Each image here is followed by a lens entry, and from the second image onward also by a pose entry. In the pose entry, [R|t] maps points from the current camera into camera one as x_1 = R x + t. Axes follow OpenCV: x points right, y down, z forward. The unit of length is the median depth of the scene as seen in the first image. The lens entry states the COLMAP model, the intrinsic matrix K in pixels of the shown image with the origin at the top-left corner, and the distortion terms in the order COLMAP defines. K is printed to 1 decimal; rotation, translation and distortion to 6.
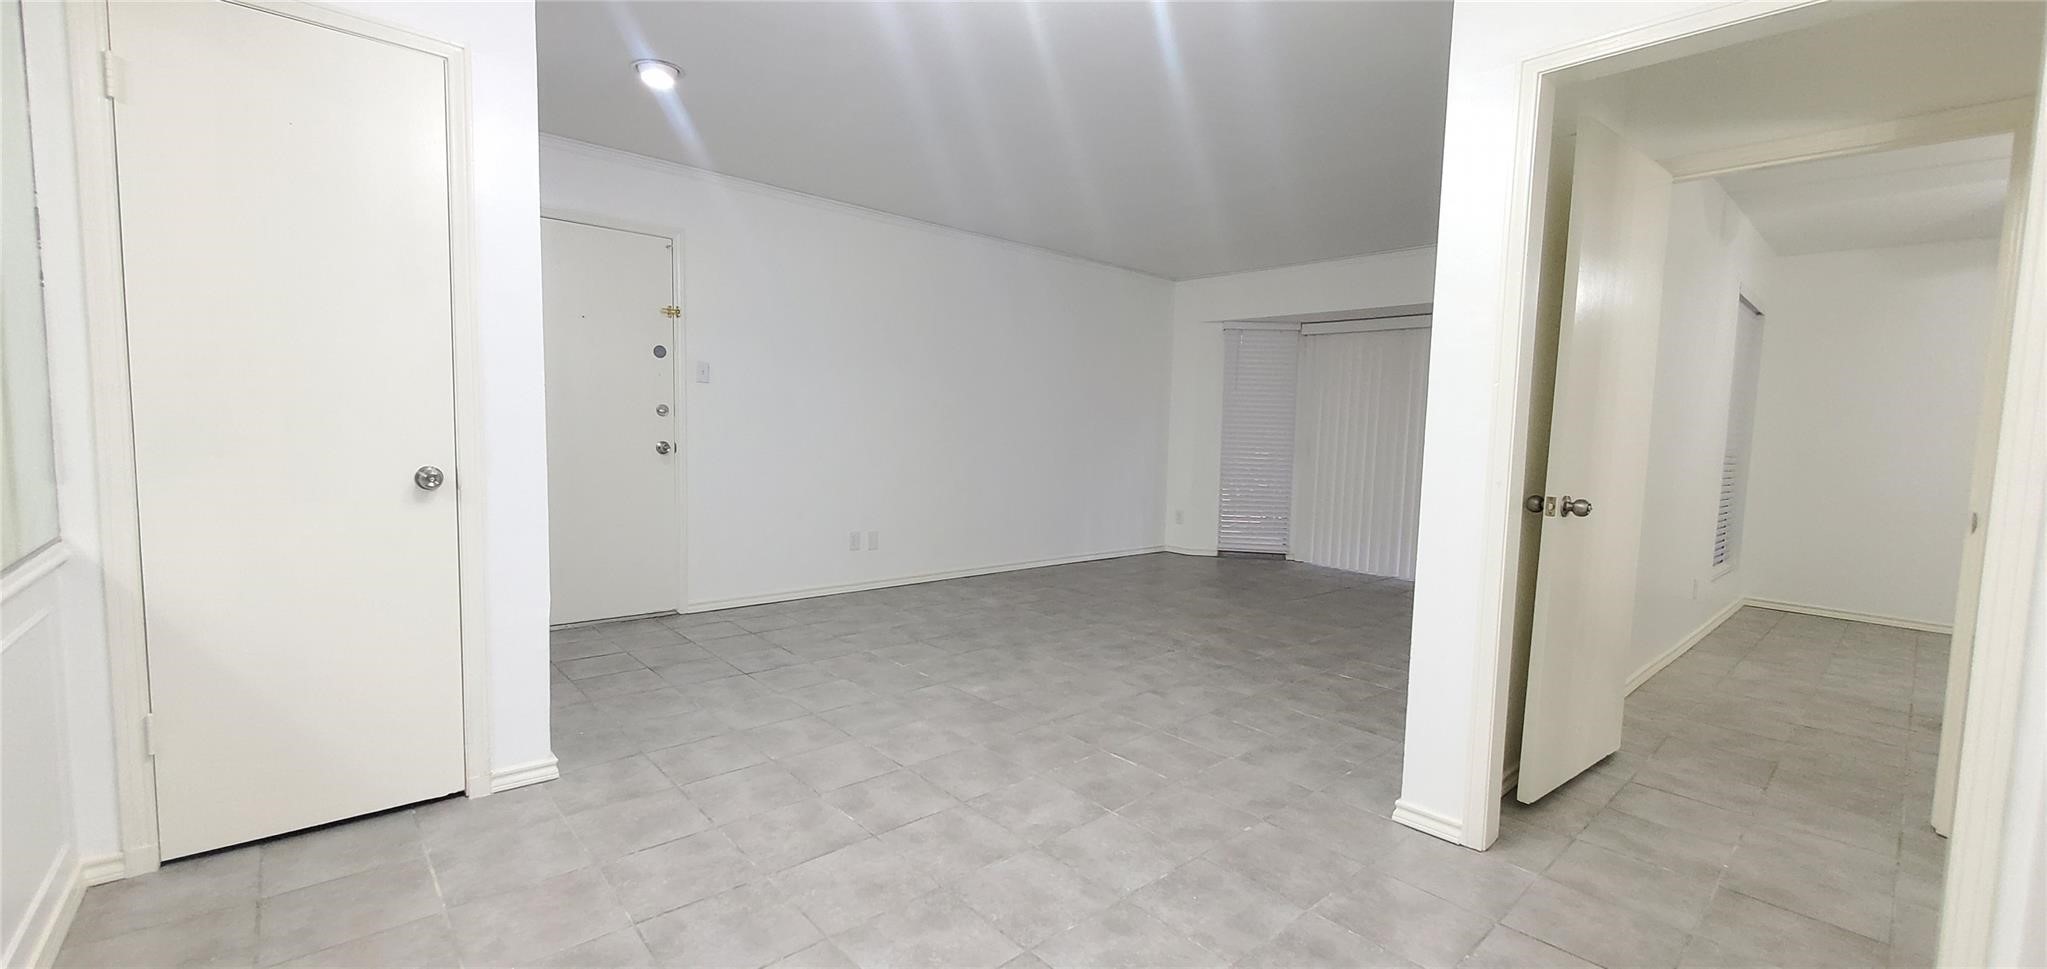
lens RADIAL K [[800.3, 0, 1013.2], [0, 800.3, 524.8], [0, 0, 1]] dist [0.003922, -0.000486]
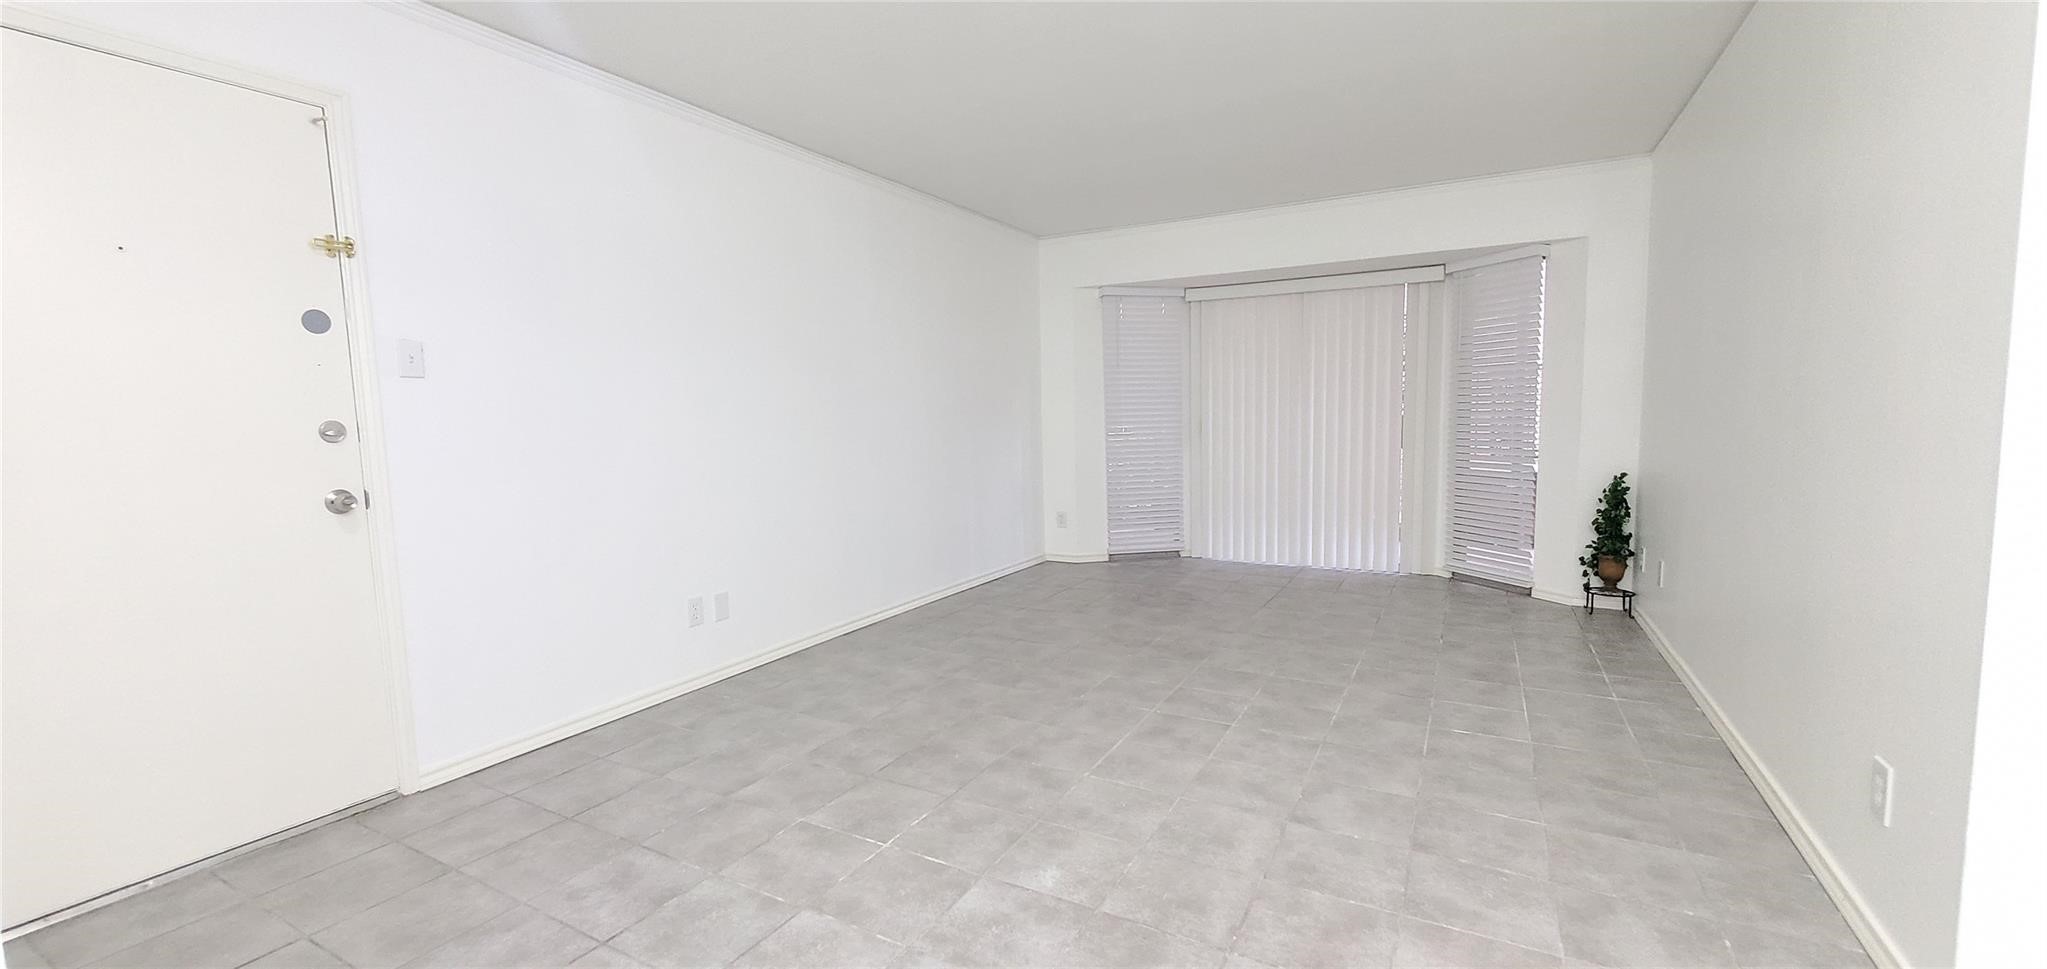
lens RADIAL K [[800.3, 0, 1005.4], [0, 800.3, 513.6], [0, 0, 1]] dist [0.003922, -0.000486]
pose [[0.946167, -0.088409, 0.311372, -0.187447], [0.087304, 0.996028, 0.017517, -0.059761], [-0.311684, 0.010610, 0.950127, 0.358040]]
